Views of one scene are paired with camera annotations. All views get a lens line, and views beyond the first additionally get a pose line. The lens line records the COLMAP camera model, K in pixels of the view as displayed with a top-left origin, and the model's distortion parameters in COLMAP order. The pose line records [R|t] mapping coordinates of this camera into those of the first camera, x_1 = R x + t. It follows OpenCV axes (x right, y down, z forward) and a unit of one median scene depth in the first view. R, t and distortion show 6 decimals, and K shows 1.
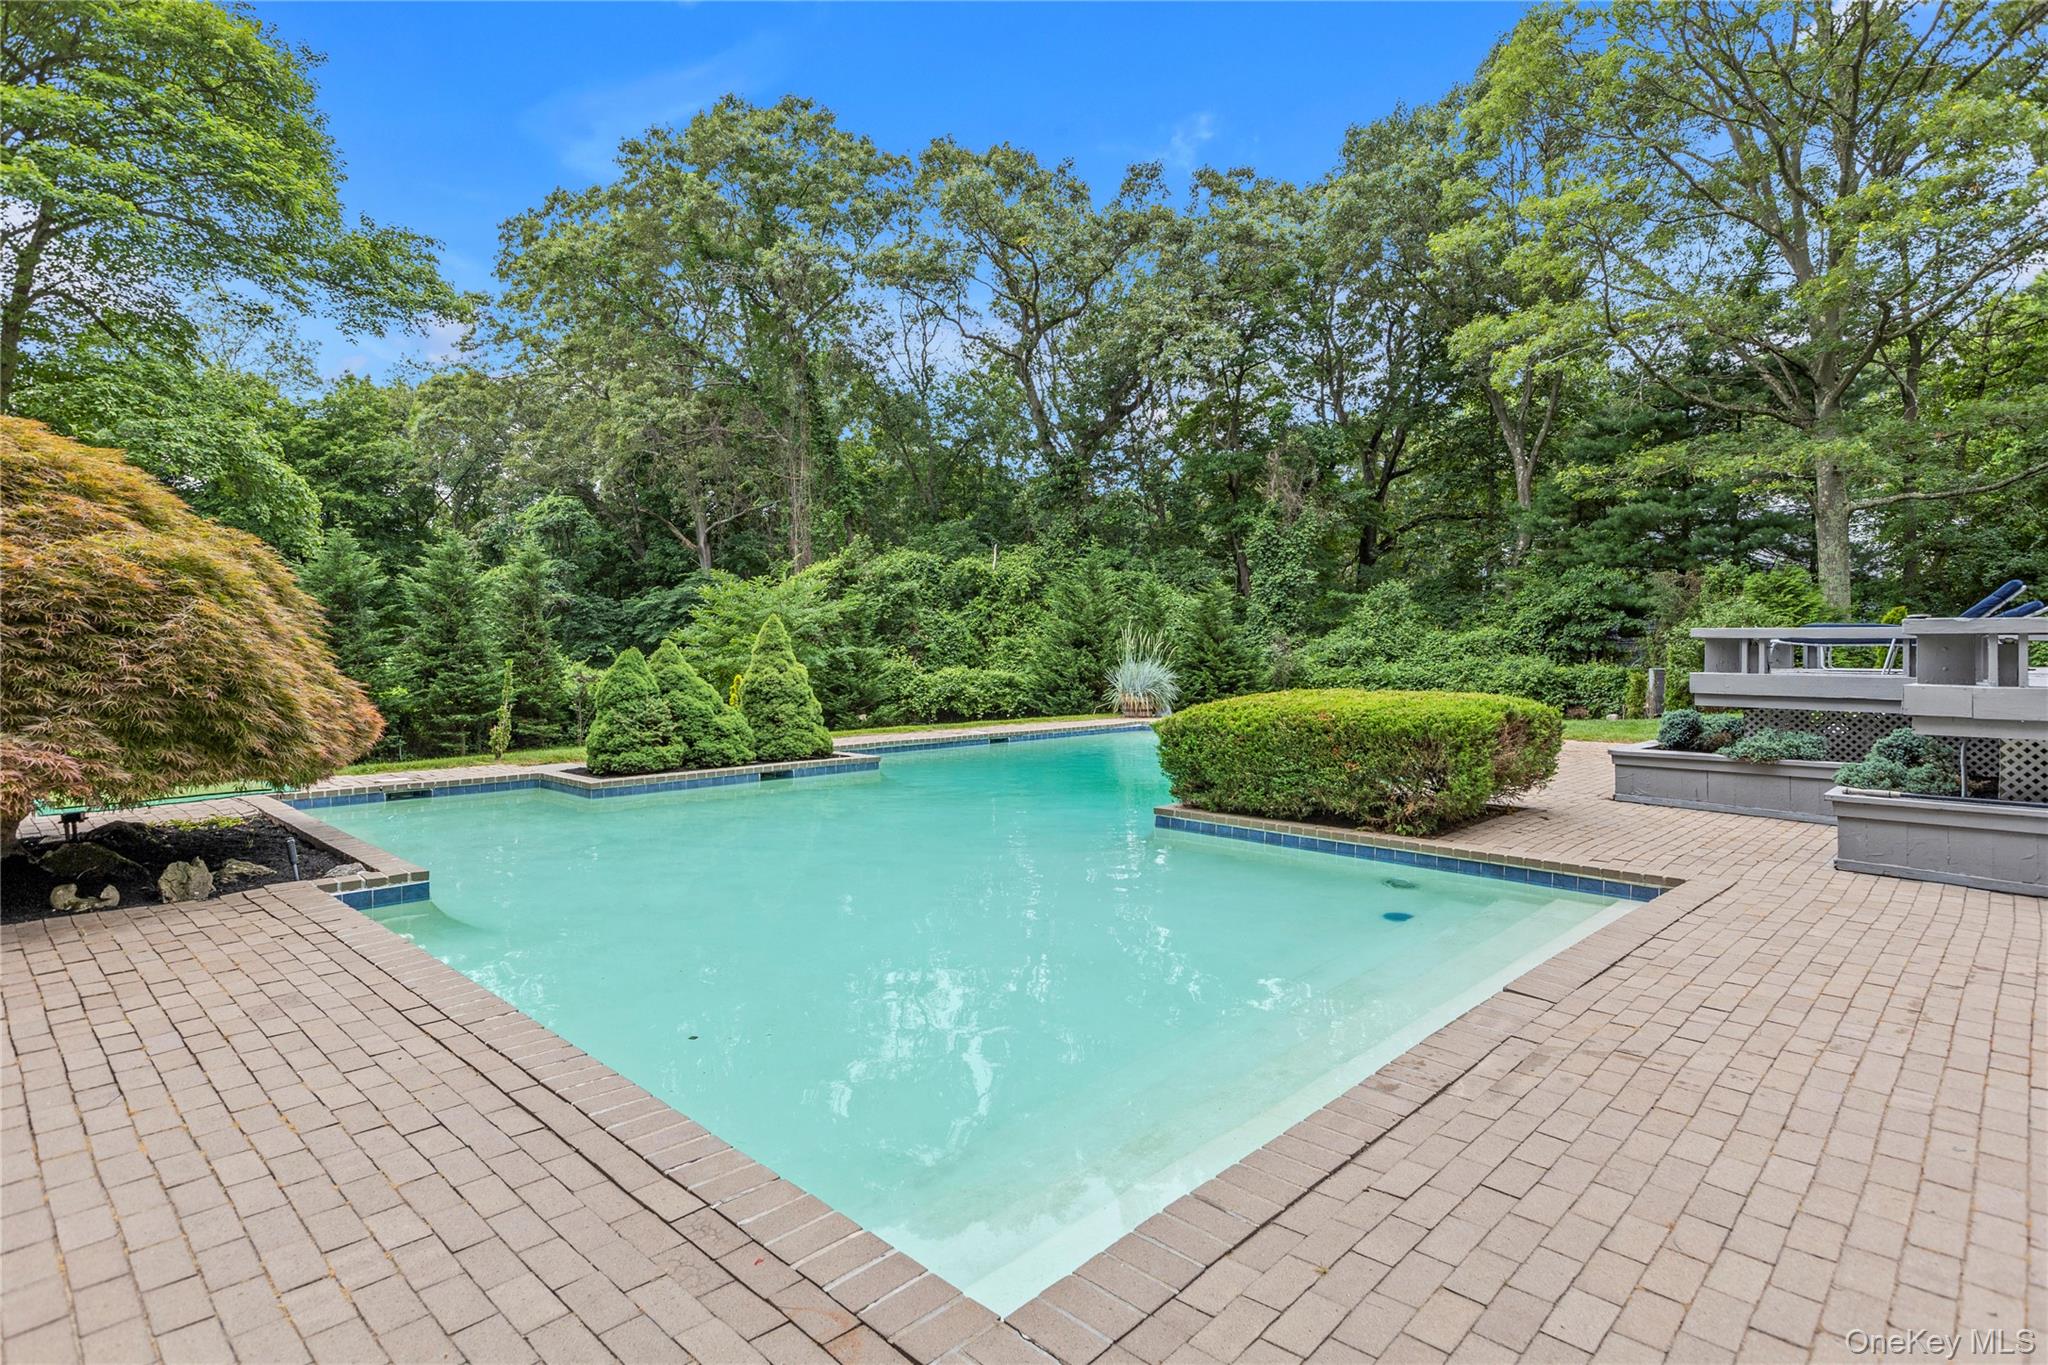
lens RADIAL K [[1048.4, 0, 1024.0], [0, 1048.4, 682.5], [0, 0, 1]] dist [-0.024736, -0.000029]
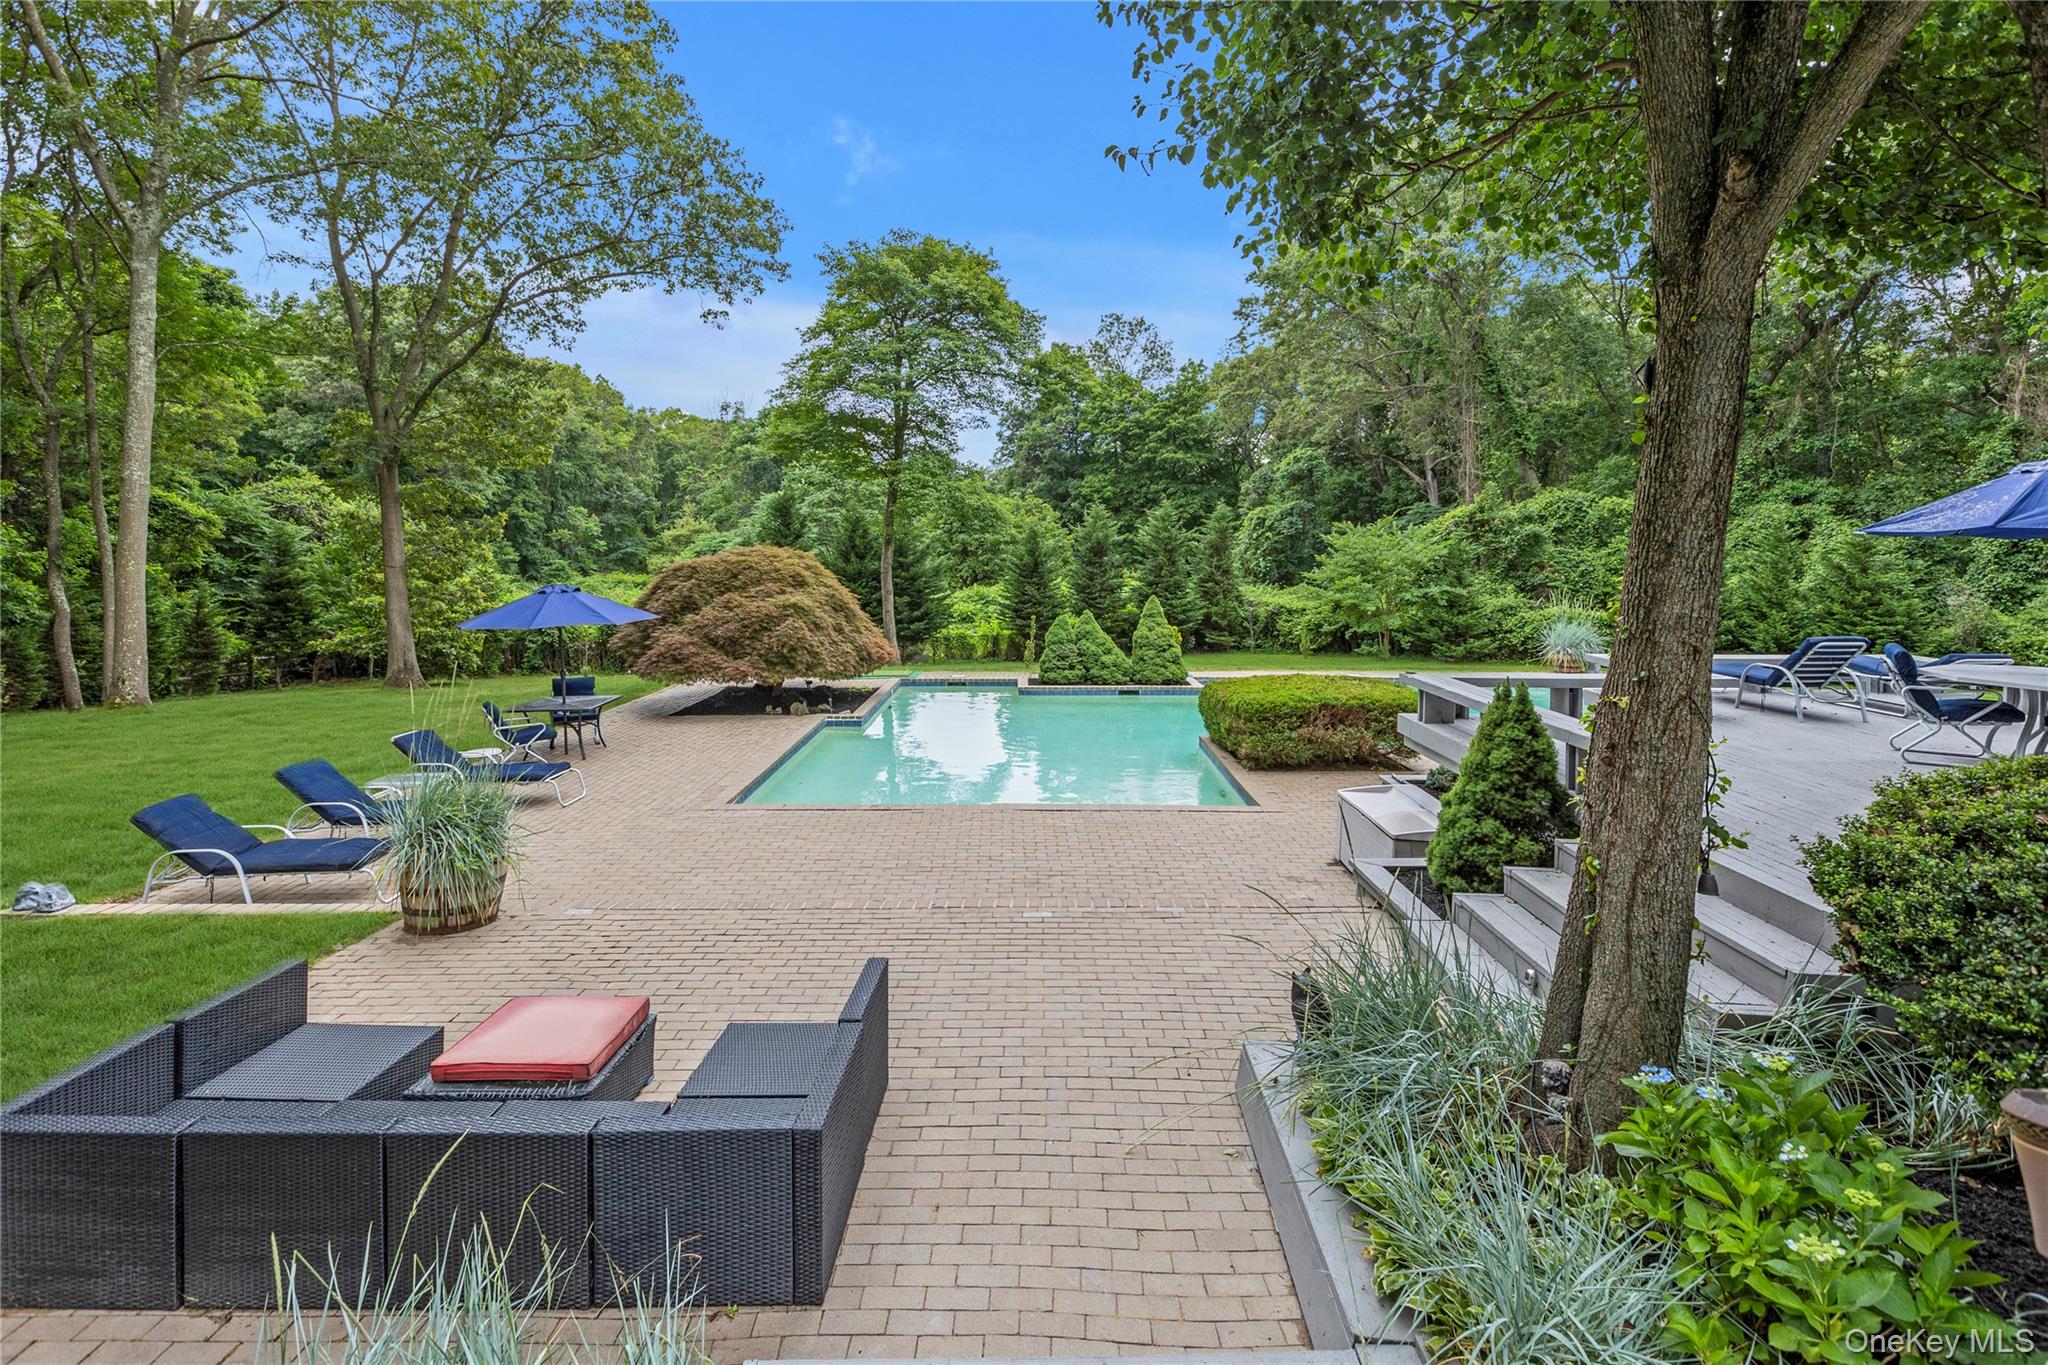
lens RADIAL K [[955.1, 0, 1024.0], [0, 955.1, 682.5], [0, 0, 1]] dist [0.000582, 0.000138]
pose [[0.684671, 0.101371, -0.721769, 0.775298], [-0.024963, 0.992961, 0.115780, -0.105215], [0.728425, -0.061254, 0.682382, -0.199628]]
